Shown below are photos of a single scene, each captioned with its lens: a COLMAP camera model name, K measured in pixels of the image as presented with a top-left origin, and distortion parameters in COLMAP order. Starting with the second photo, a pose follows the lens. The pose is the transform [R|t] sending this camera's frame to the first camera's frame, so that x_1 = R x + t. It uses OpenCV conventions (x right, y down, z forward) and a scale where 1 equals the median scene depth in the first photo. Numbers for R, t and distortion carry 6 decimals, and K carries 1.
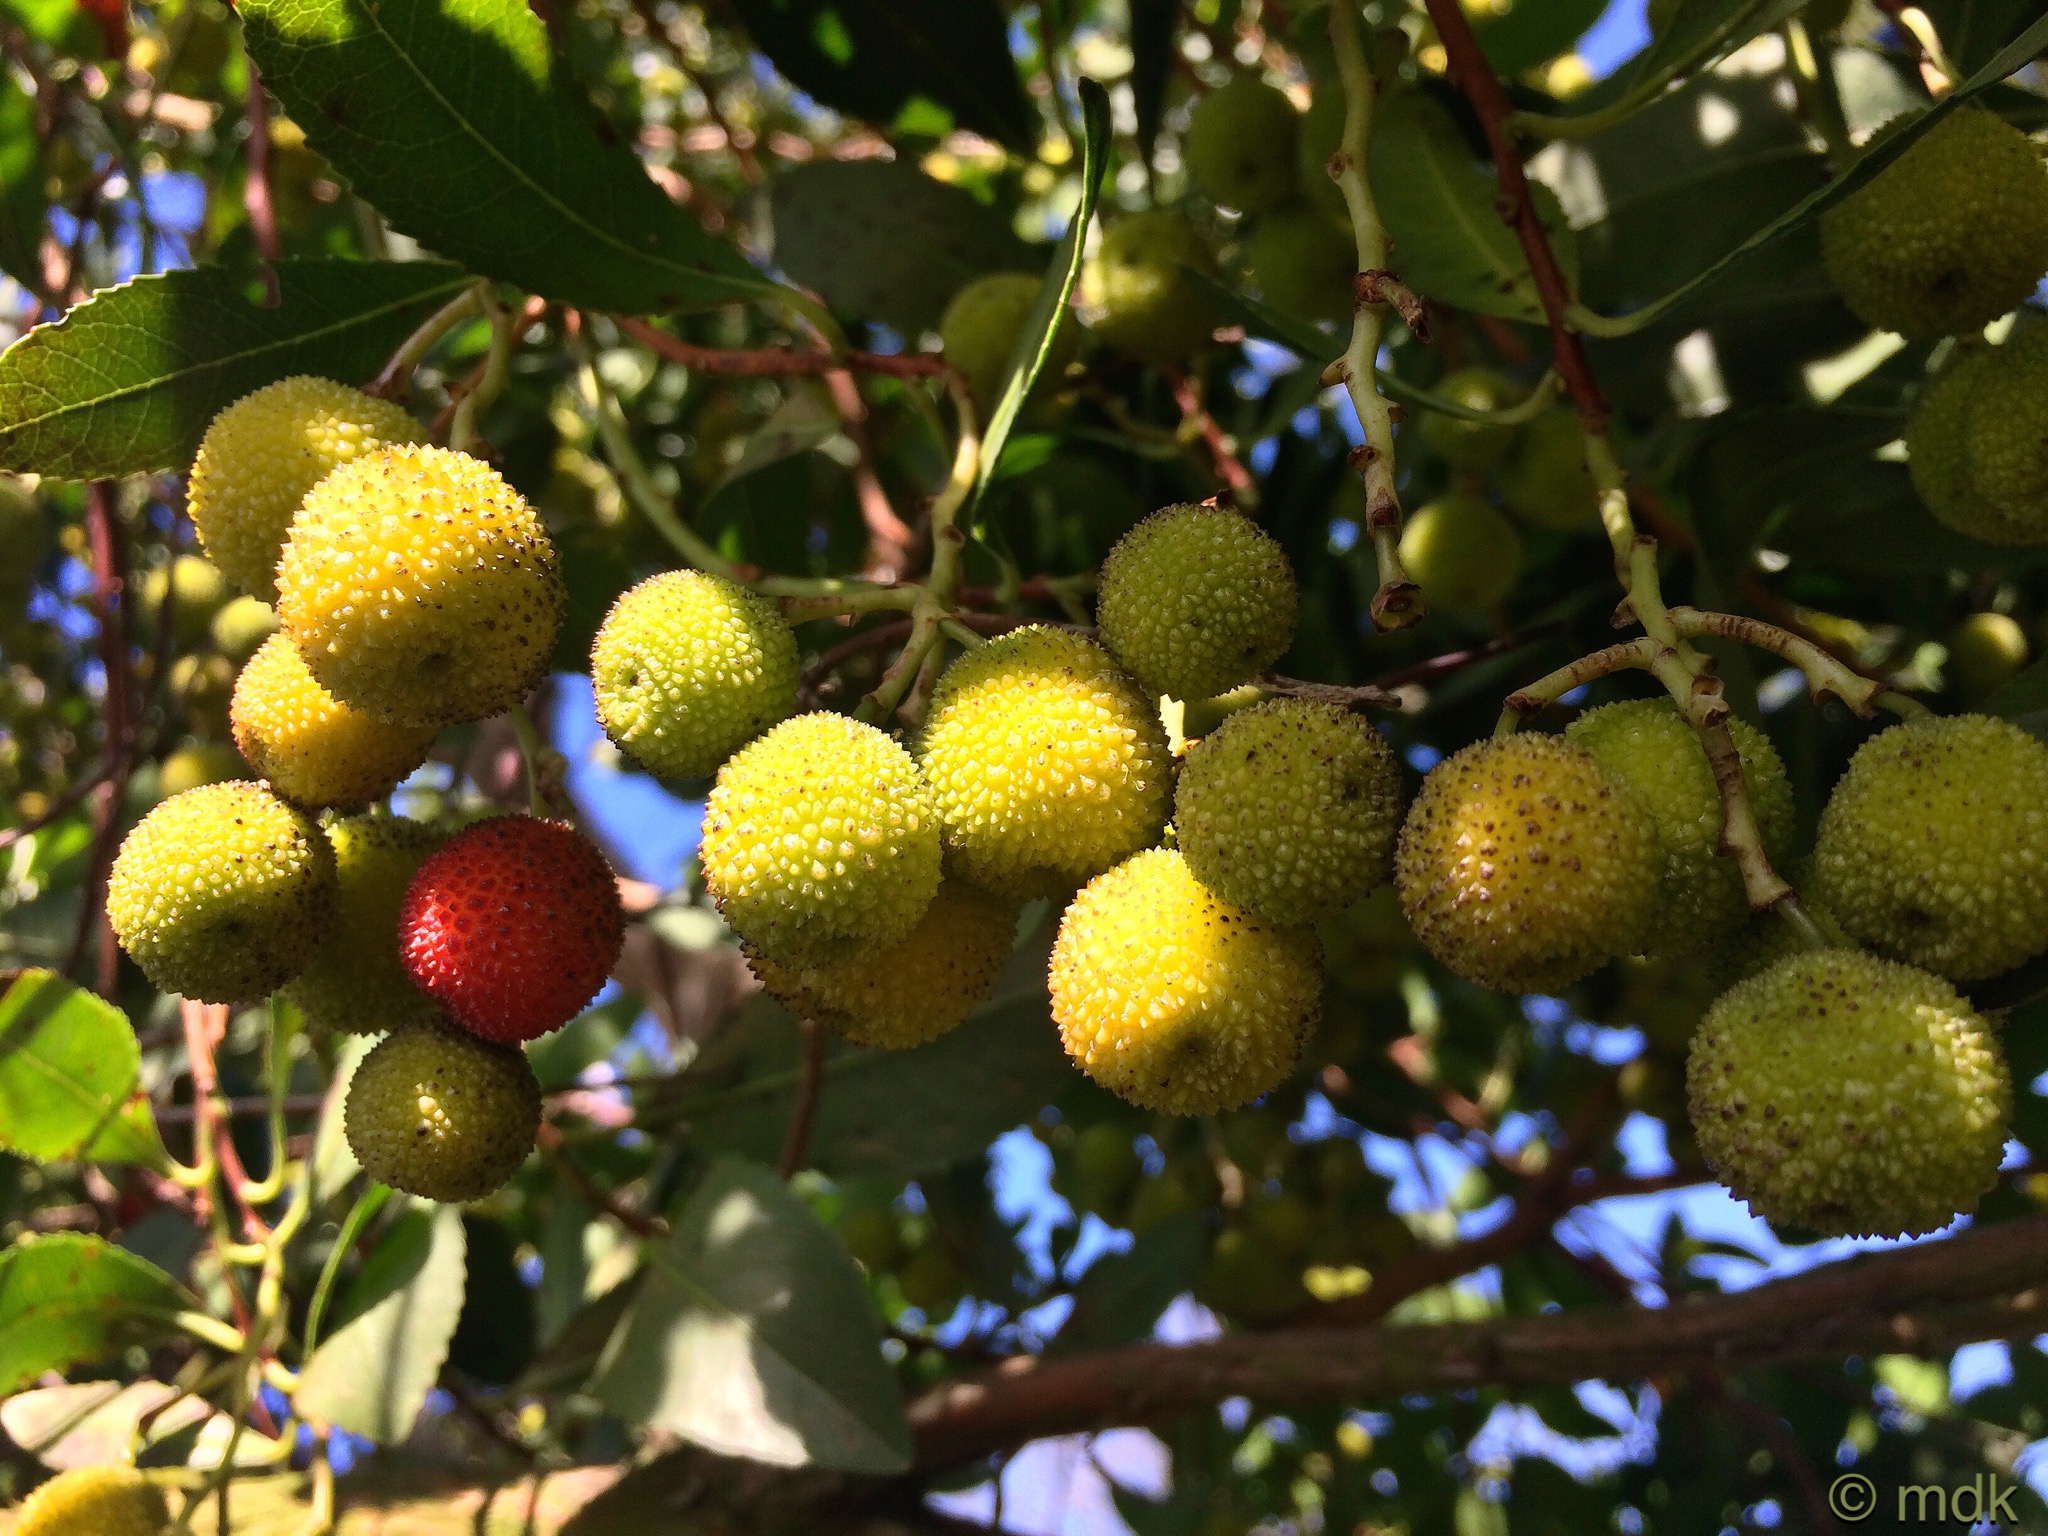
lens RADIAL K [[1756.5, 0, 1024.0], [0, 1756.5, 768.0], [0, 0, 1]] dist [0.001798, -0.301894]
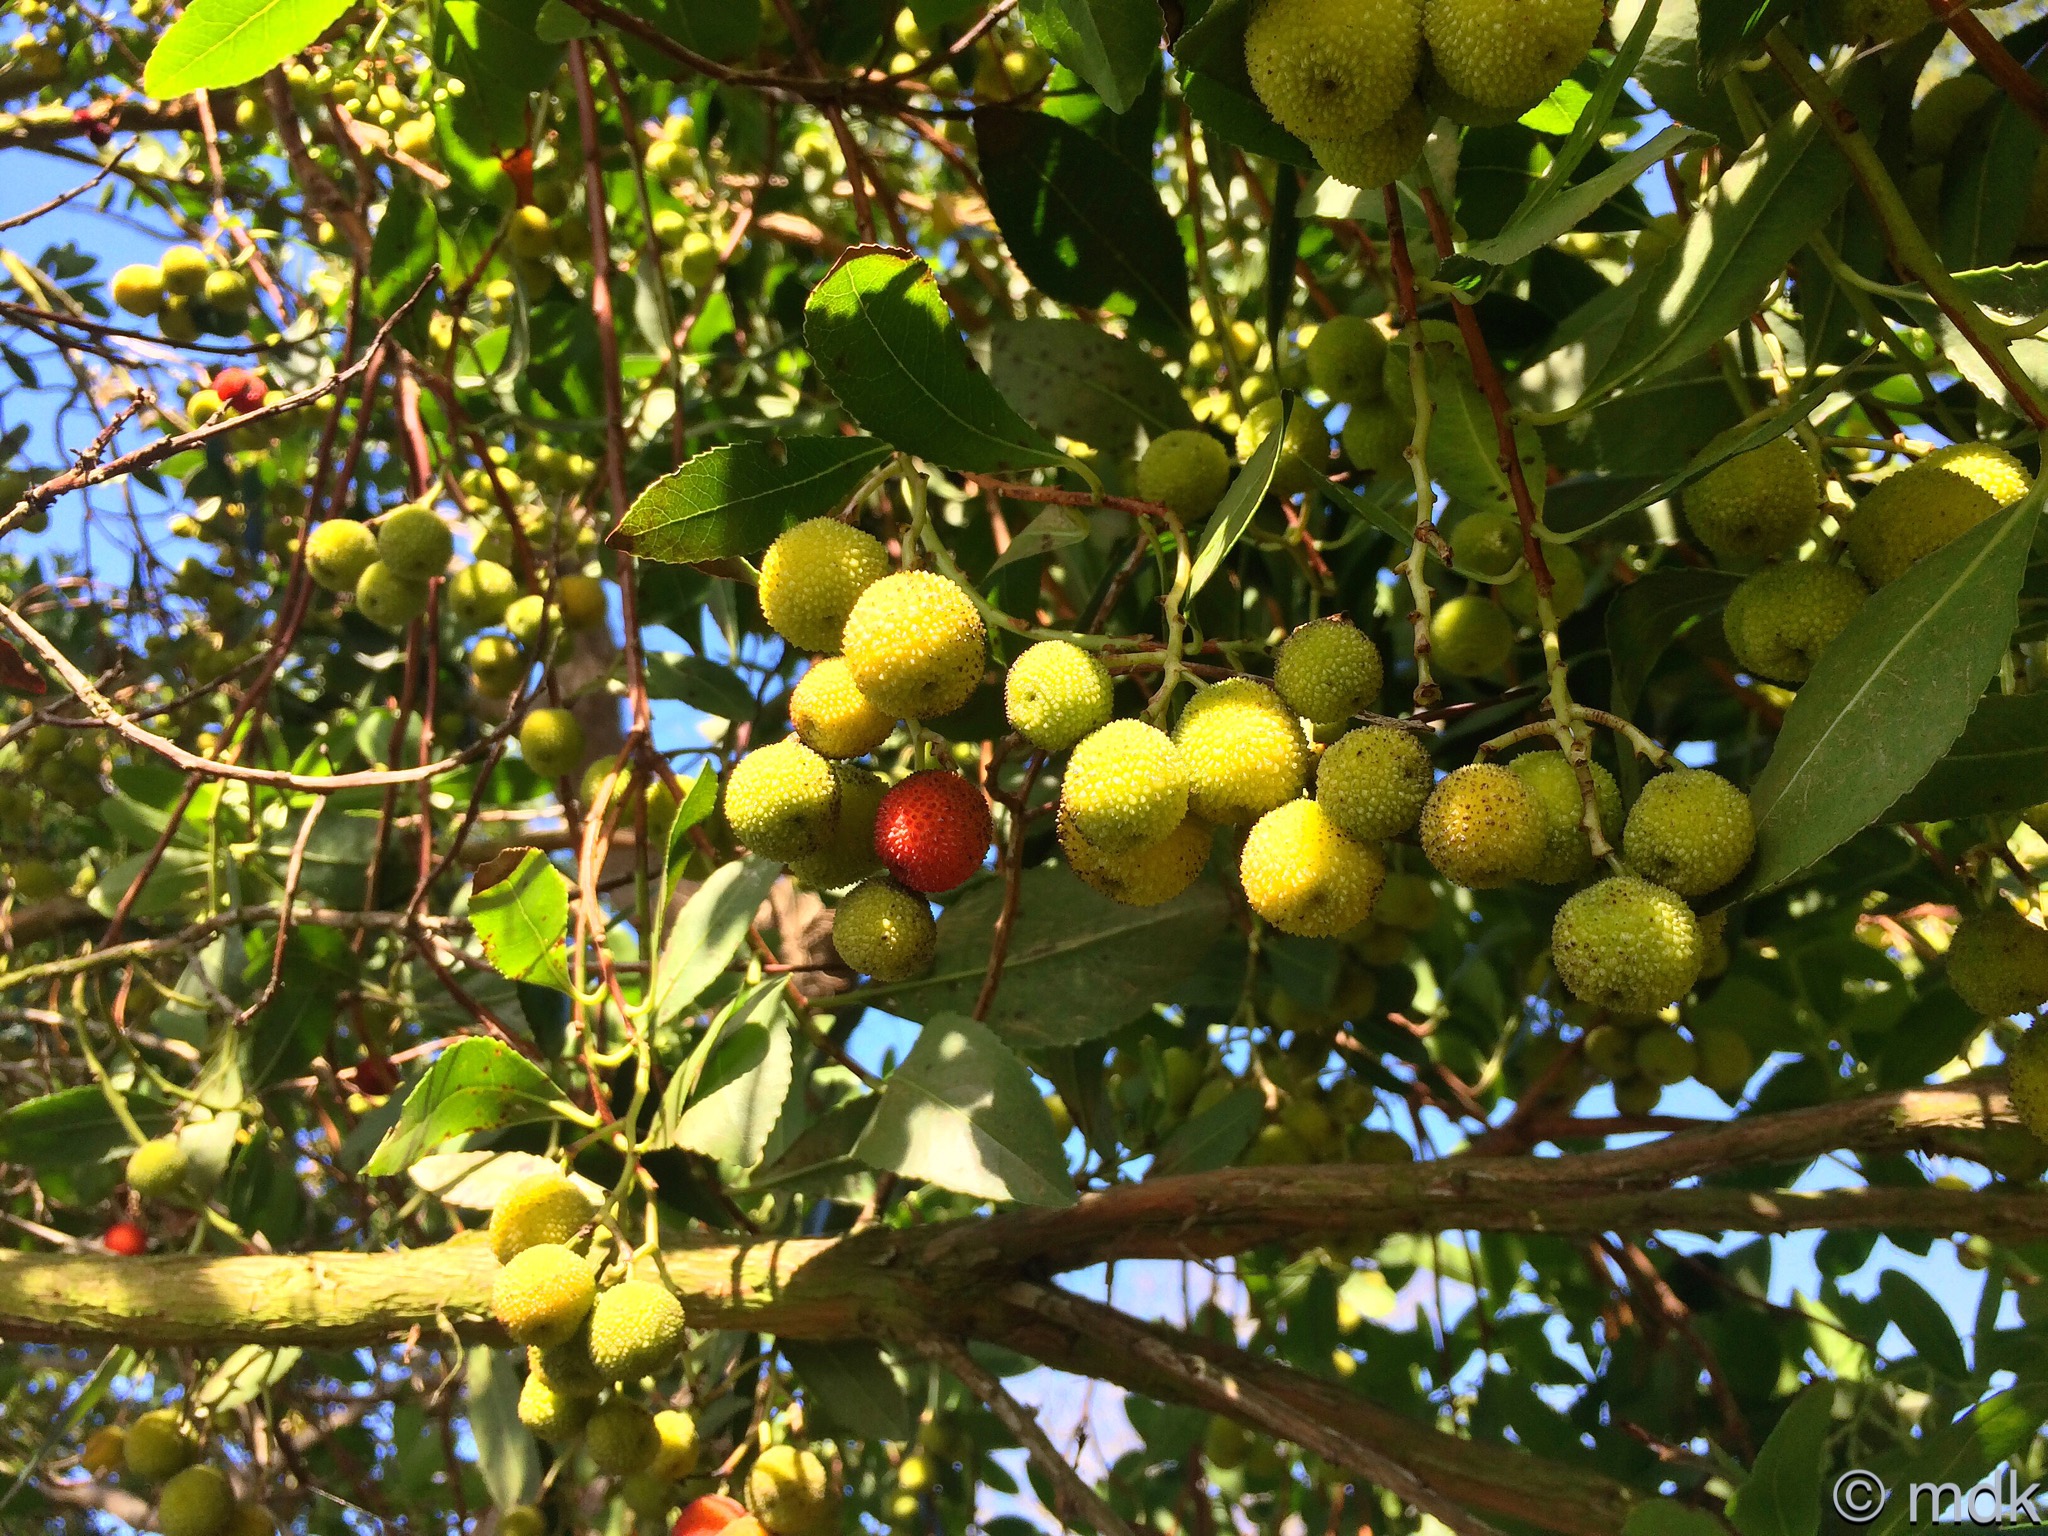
lens RADIAL K [[1716.4, 0, 1024.0], [0, 1716.4, 768.0], [0, 0, 1]] dist [0.105930, 0.004600]
pose [[0.998663, 0.049901, -0.013486, -0.198921], [-0.049709, 0.998662, 0.014229, 0.000218], [0.014178, -0.013540, 0.999808, -0.866893]]
